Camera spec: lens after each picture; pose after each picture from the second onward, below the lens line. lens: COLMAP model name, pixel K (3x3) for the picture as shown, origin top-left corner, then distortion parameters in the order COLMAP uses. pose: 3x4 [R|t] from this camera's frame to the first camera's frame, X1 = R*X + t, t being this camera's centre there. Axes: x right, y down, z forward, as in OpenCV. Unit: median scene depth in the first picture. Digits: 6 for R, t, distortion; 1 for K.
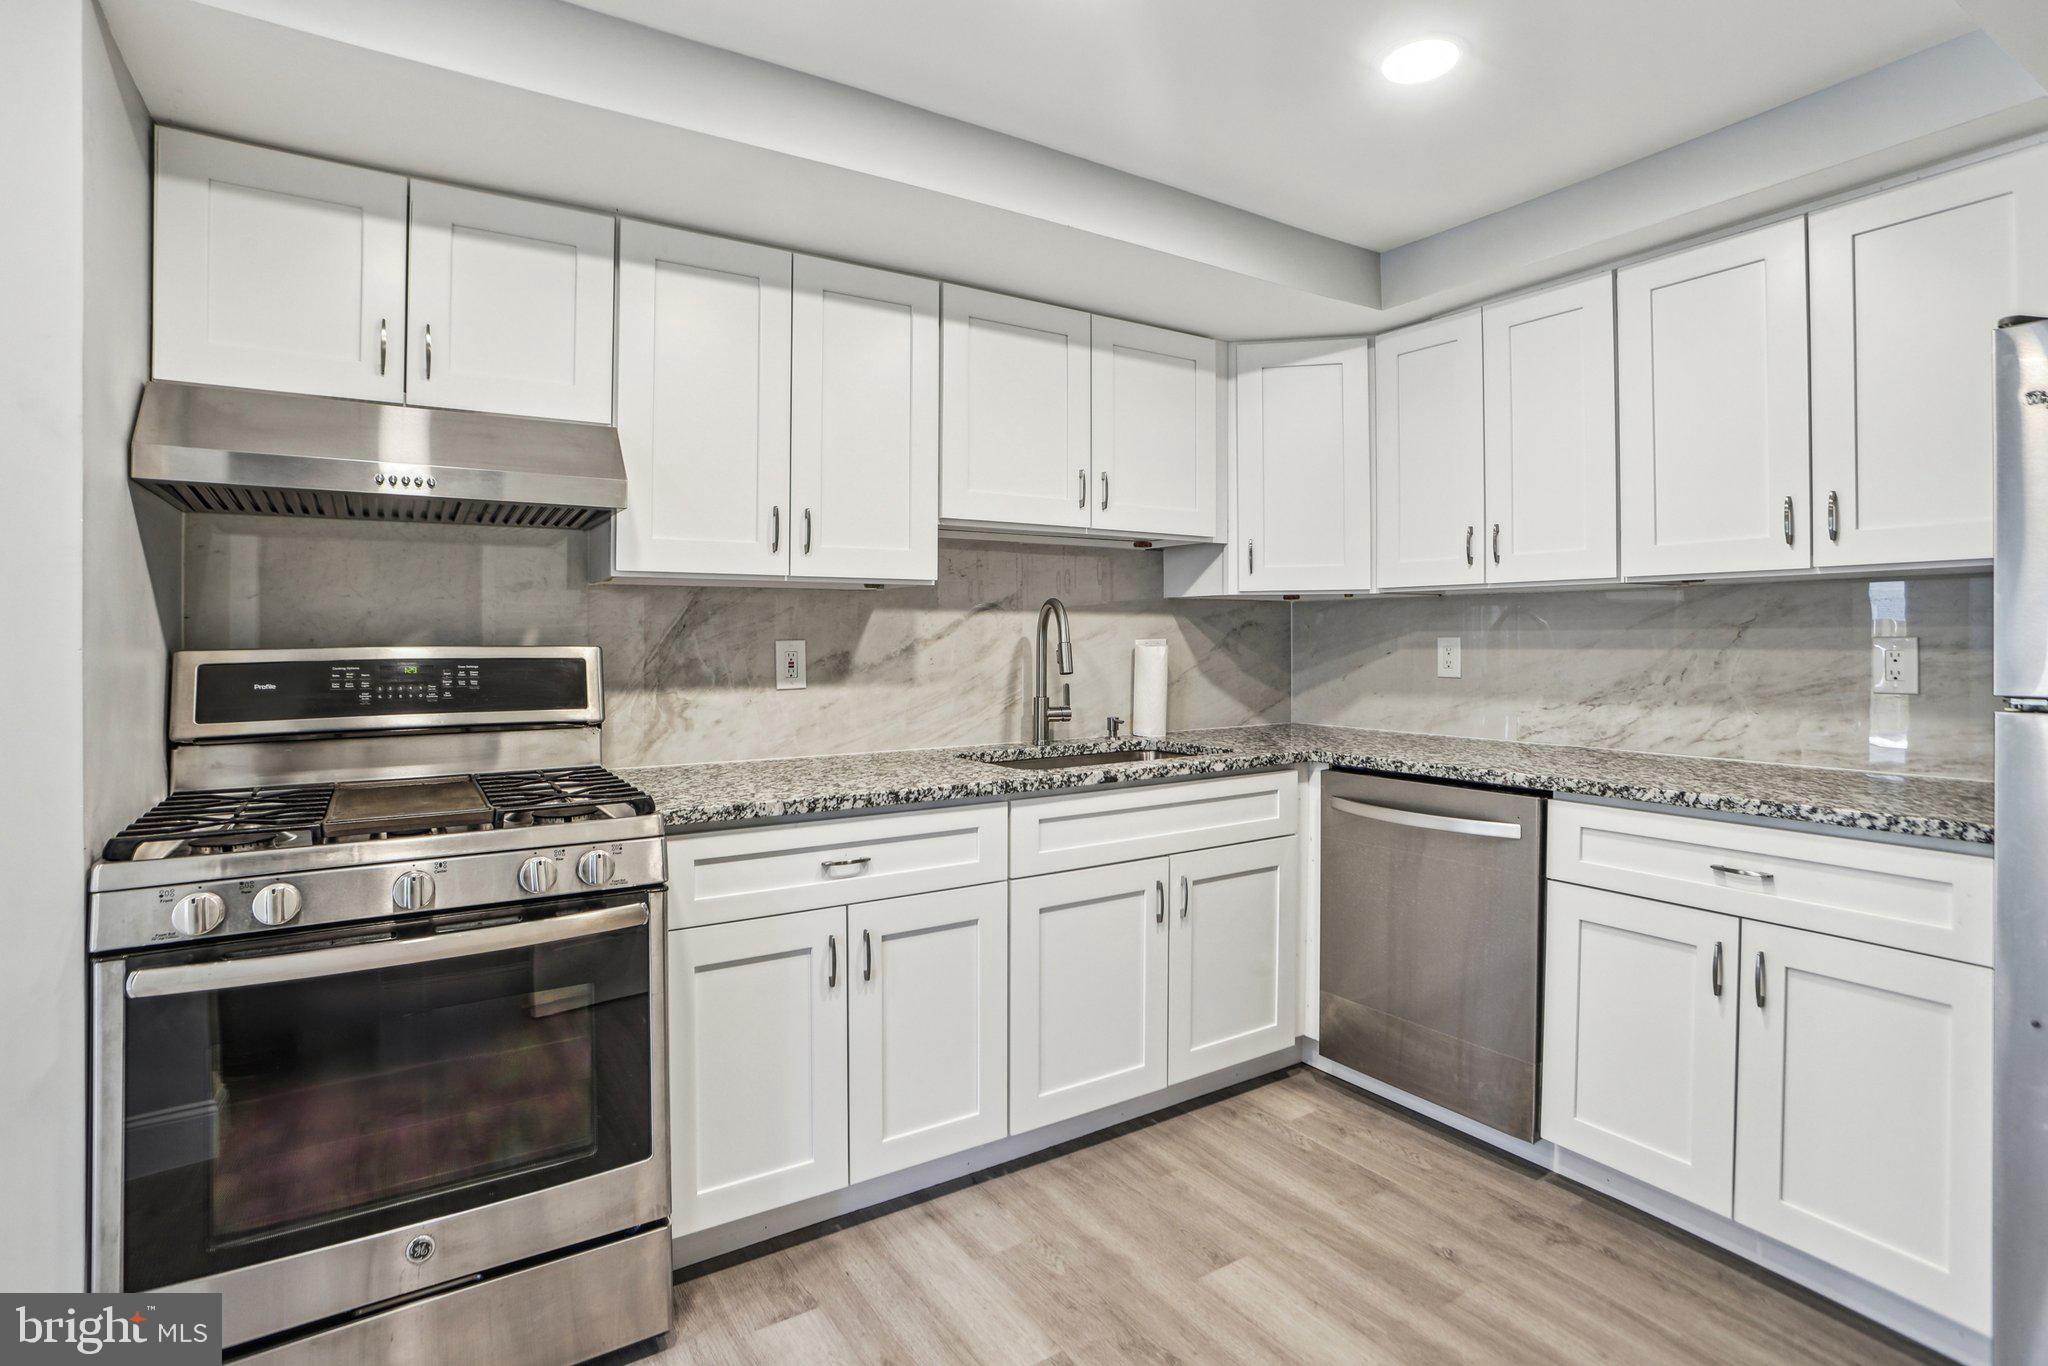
lens RADIAL K [[1023.0, 0, 1017.2], [0, 1023.0, 635.8], [0, 0, 1]] dist [-0.060762, 0.033256]
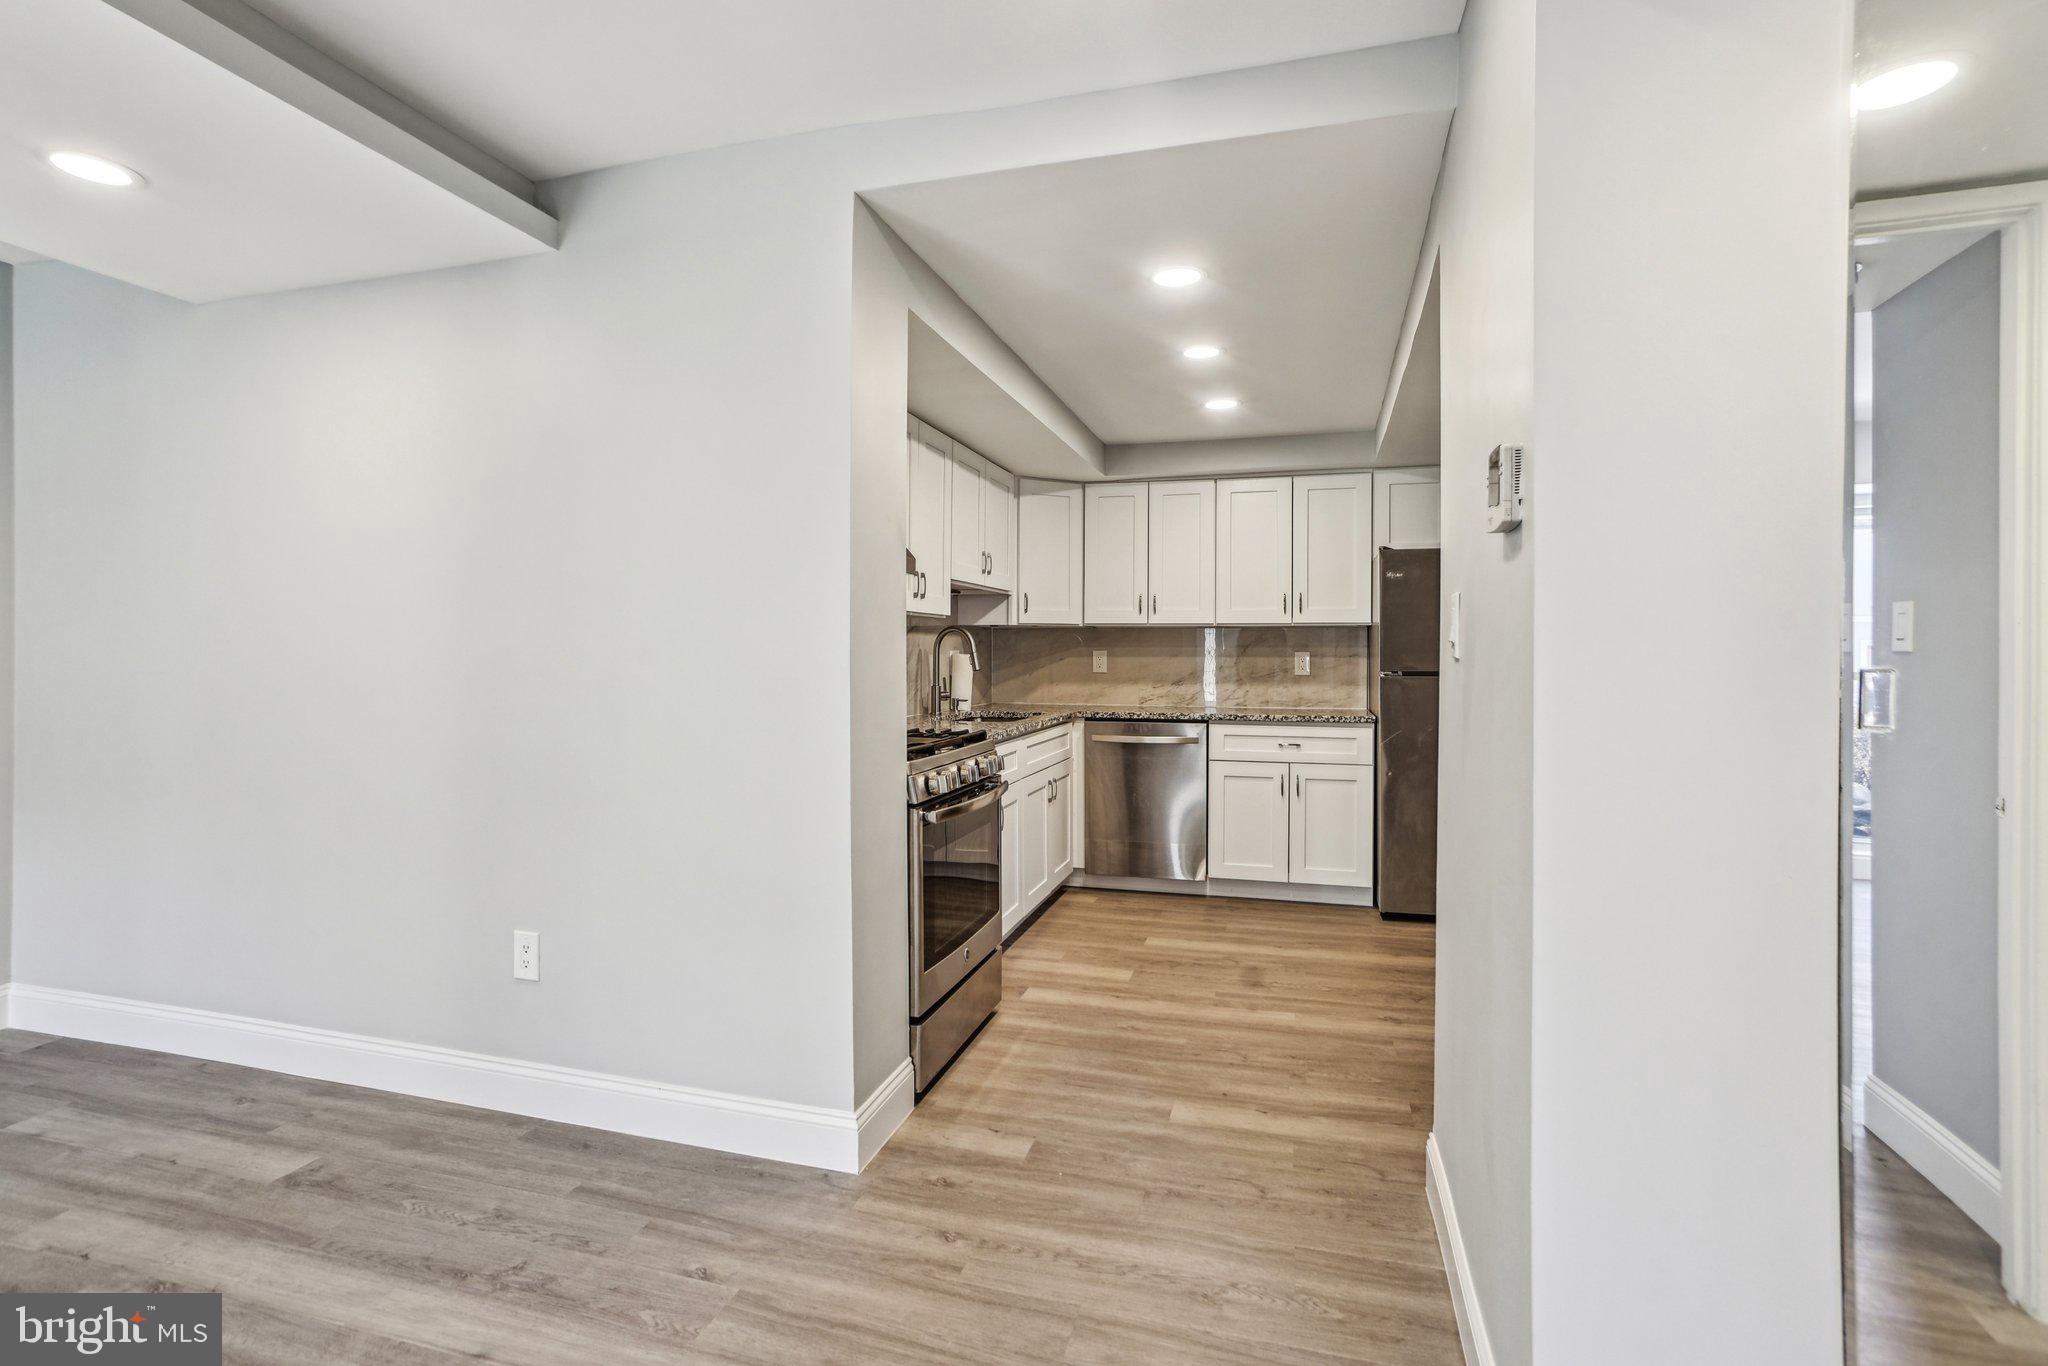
lens RADIAL K [[992.8, 0, 1006.2], [0, 992.8, 655.1], [0, 0, 1]] dist [-0.083851, 0.039466]
pose [[0.764949, 0.005194, 0.644070, -1.069348], [-0.008147, 0.999966, 0.001613, 0.010432], [-0.644039, -0.006481, 0.764965, -0.323988]]
